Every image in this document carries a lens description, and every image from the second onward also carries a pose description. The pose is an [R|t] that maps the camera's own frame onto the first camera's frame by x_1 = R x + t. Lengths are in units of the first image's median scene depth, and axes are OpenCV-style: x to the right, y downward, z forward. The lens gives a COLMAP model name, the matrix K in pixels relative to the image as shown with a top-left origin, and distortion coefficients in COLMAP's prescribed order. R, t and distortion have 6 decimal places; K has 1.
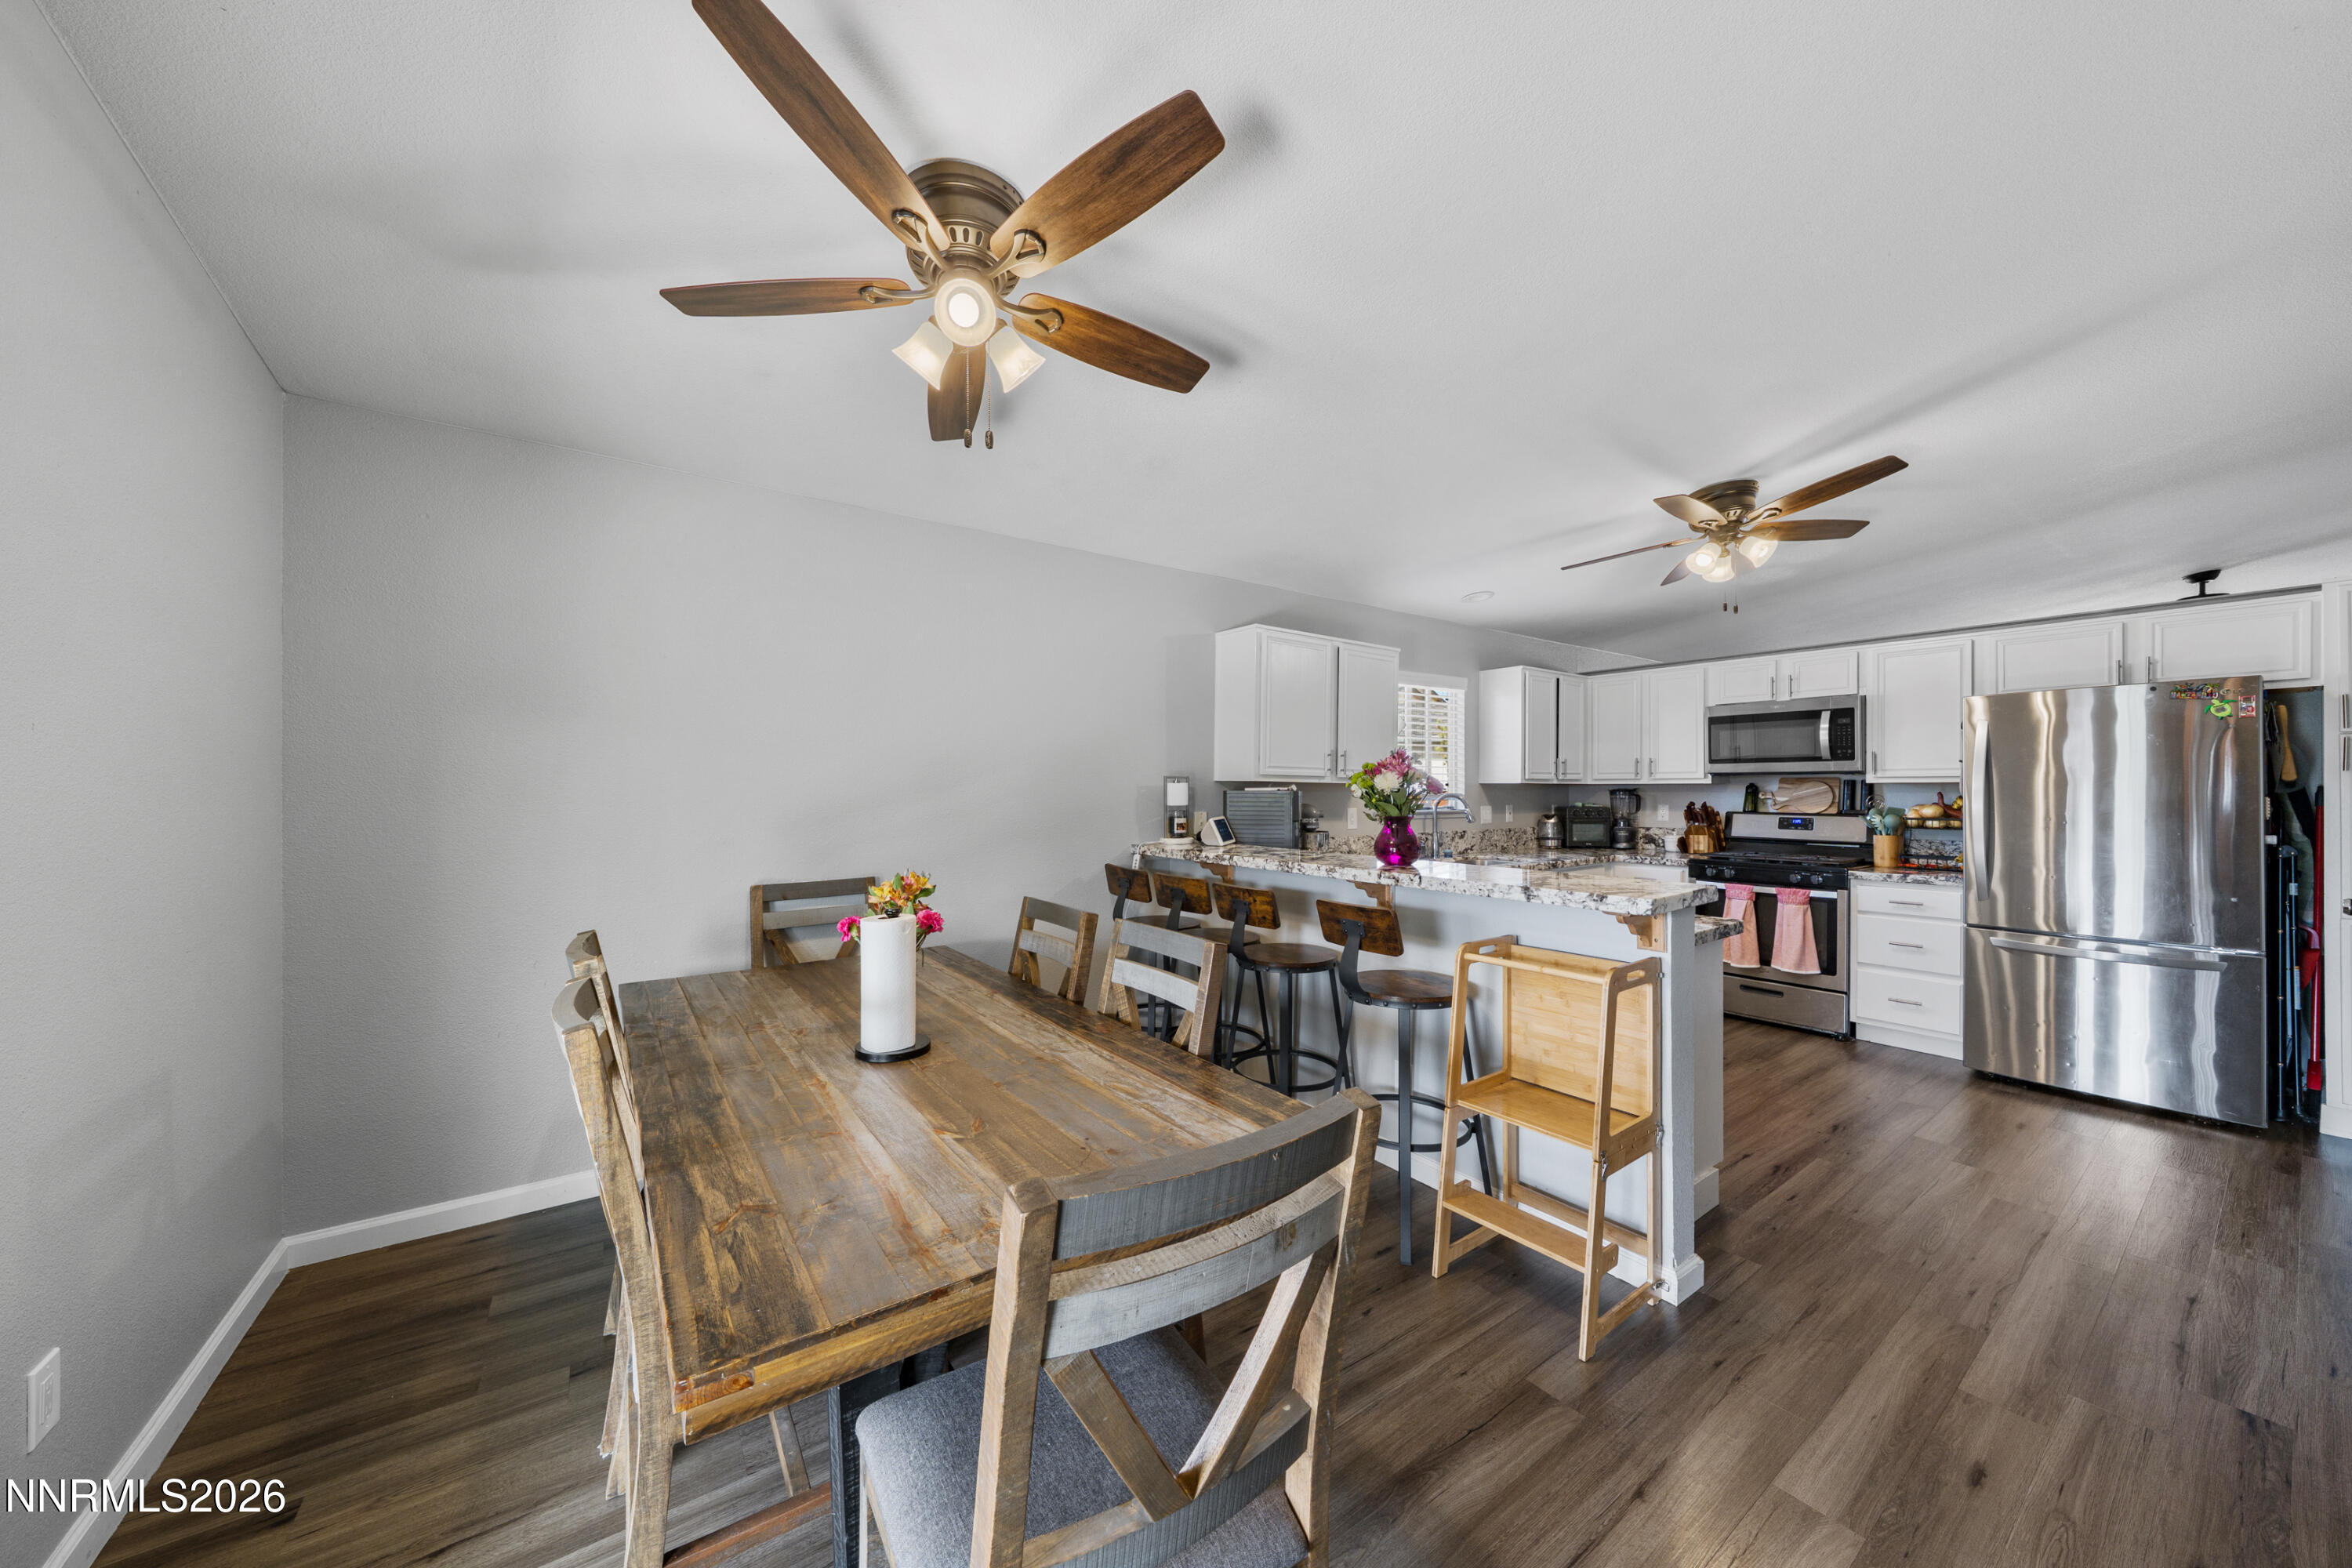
lens RADIAL K [[799.3, 0, 1169.0], [0, 799.3, 788.6], [0, 0, 1]] dist [-0.002124, -0.000226]
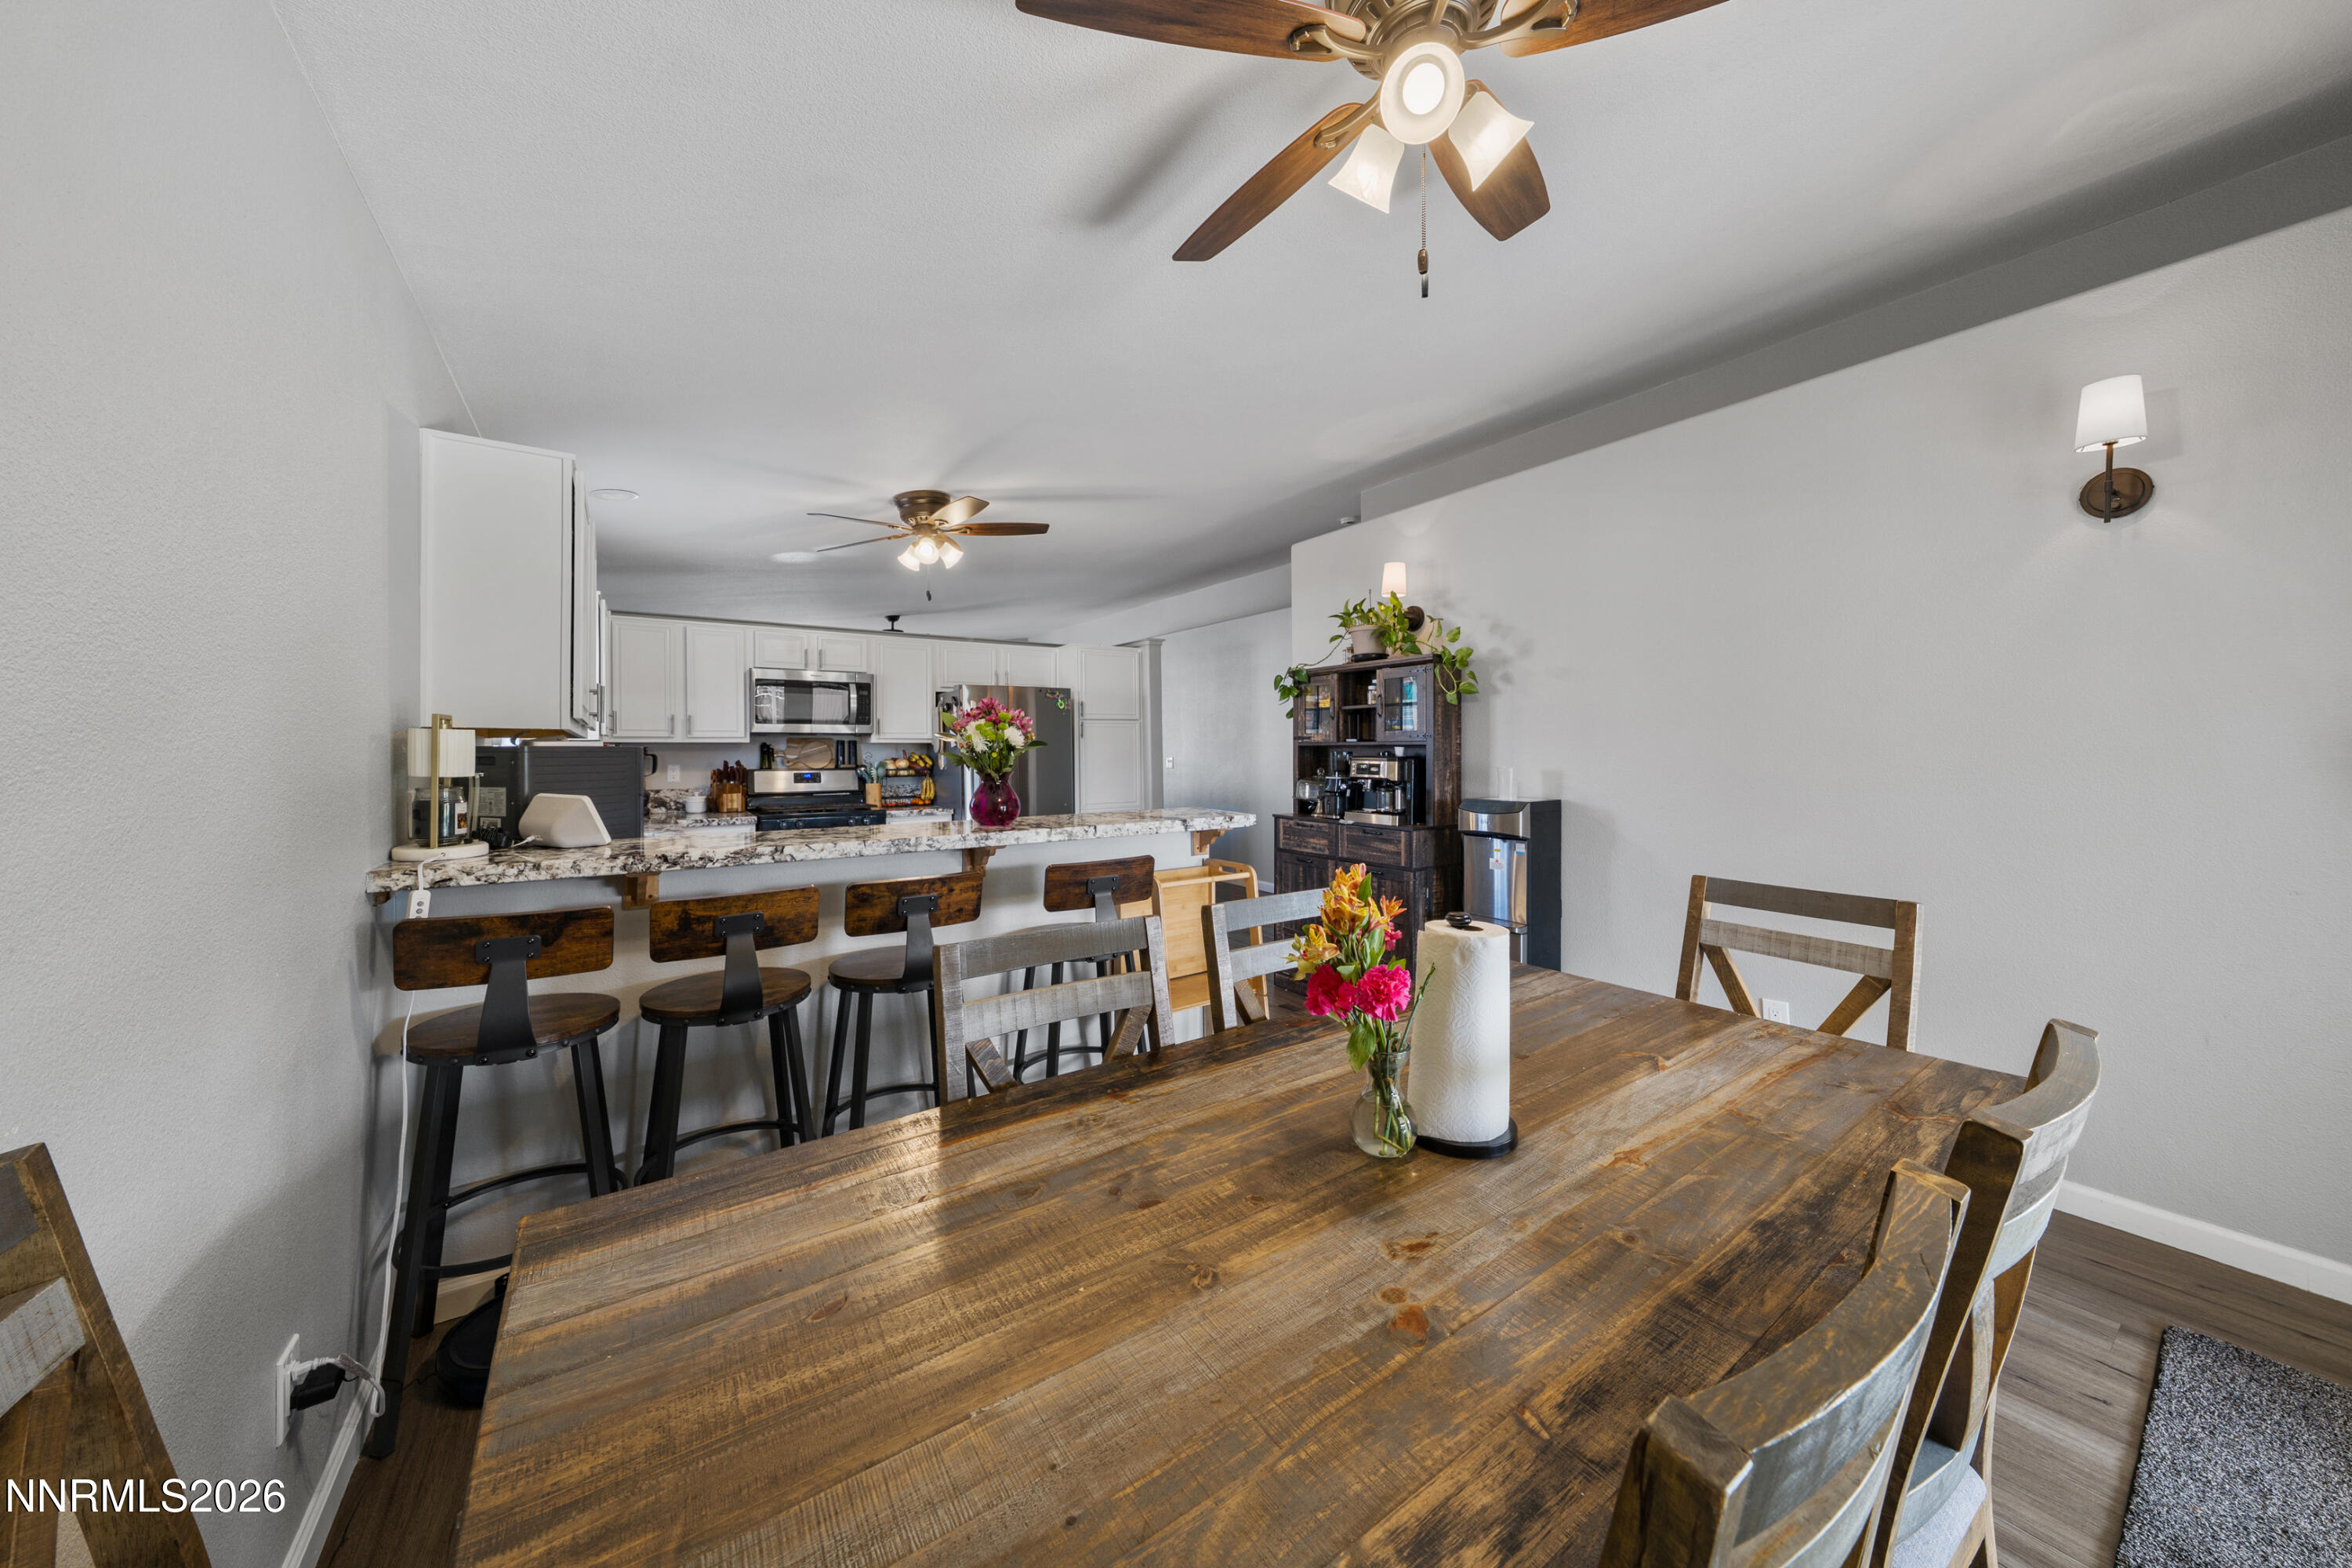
lens RADIAL K [[799.9, 0, 1179.1], [0, 799.9, 751.9], [0, 0, 1]] dist [-0.000390, 0.000036]
pose [[0.014022, -0.002742, 0.999898, -0.401908], [0.005155, 0.999983, 0.002670, 0.006463], [-0.999888, 0.005117, 0.014035, 0.488919]]
